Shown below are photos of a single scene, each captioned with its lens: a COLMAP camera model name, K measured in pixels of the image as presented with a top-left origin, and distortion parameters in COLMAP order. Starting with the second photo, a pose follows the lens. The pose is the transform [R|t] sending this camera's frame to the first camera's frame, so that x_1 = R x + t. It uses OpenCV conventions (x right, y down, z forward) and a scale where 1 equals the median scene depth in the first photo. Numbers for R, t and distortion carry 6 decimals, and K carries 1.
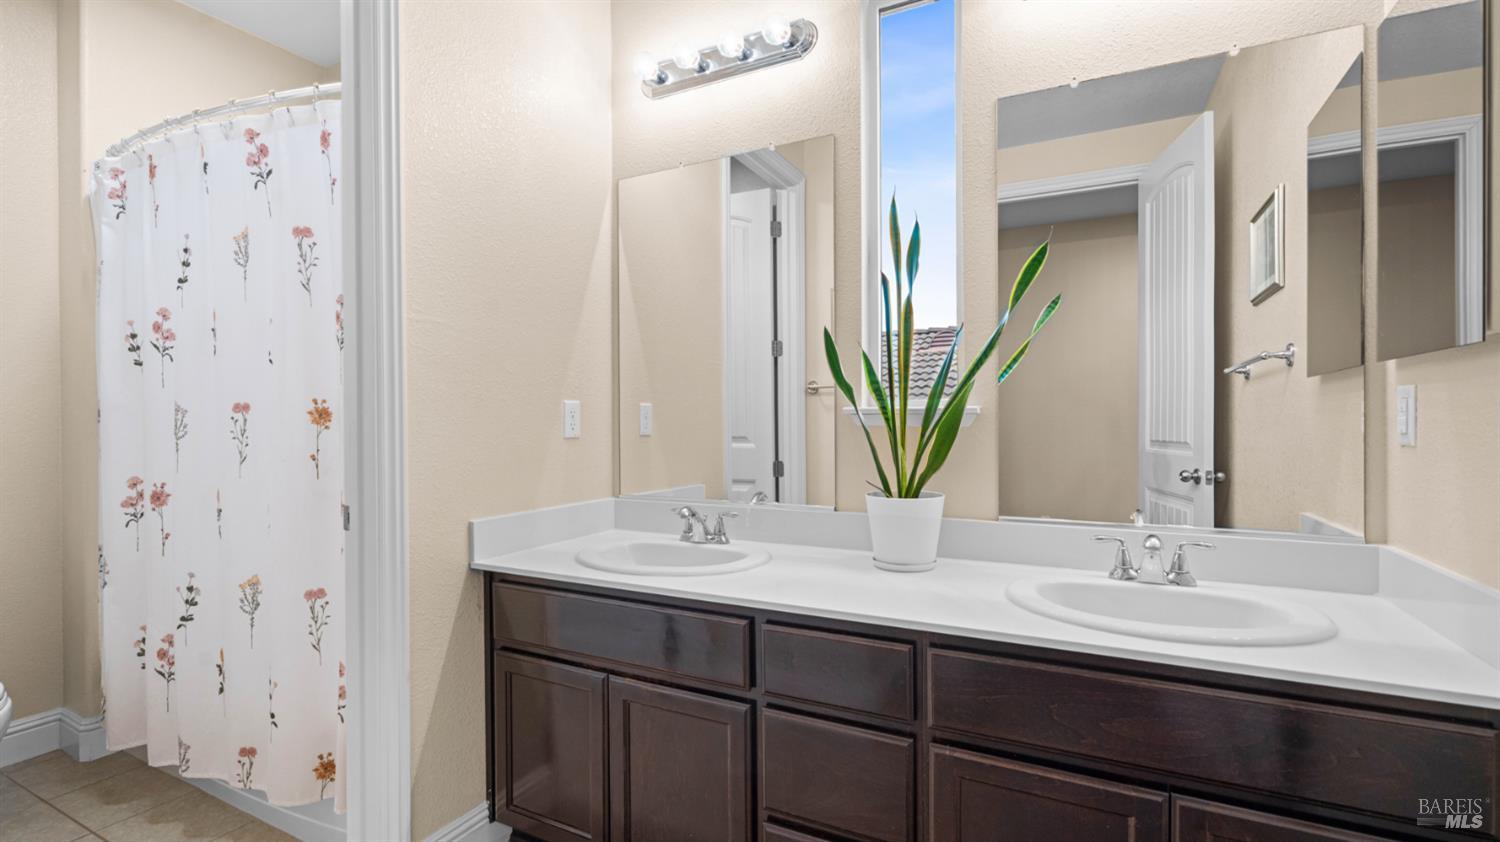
lens RADIAL K [[674.2, 0, 748.2], [0, 674.2, 421.9], [0, 0, 1]] dist [-0.003680, 0.001890]
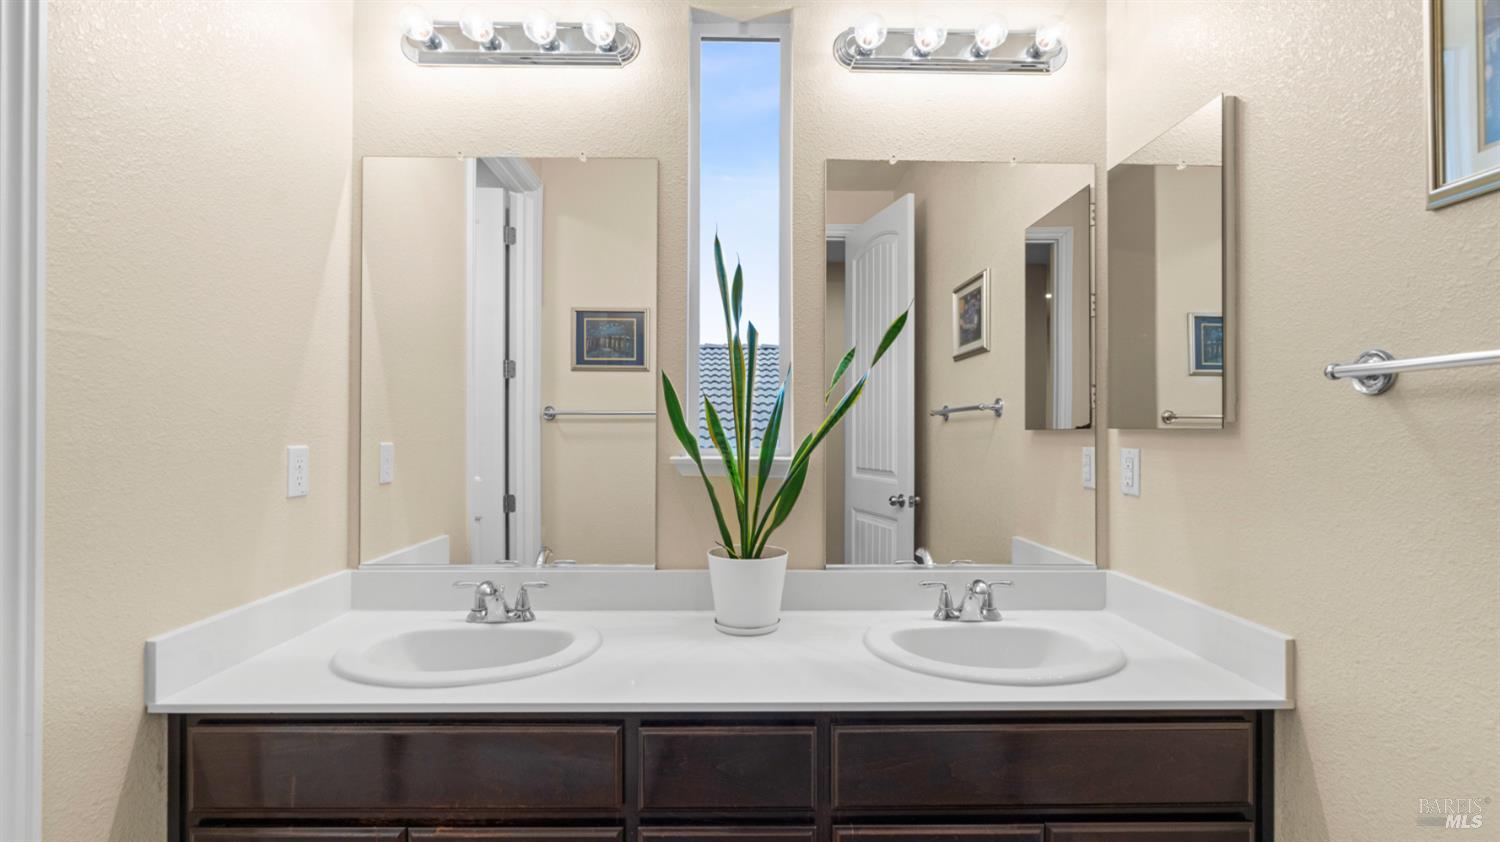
lens RADIAL K [[674.2, 0, 748.2], [0, 674.2, 421.9], [0, 0, 1]] dist [-0.003680, 0.001890]
pose [[0.880310, 0.013425, 0.474208, -0.195443], [-0.006754, 0.999853, -0.015768, -0.053616], [-0.474350, 0.010678, 0.880272, 0.135125]]
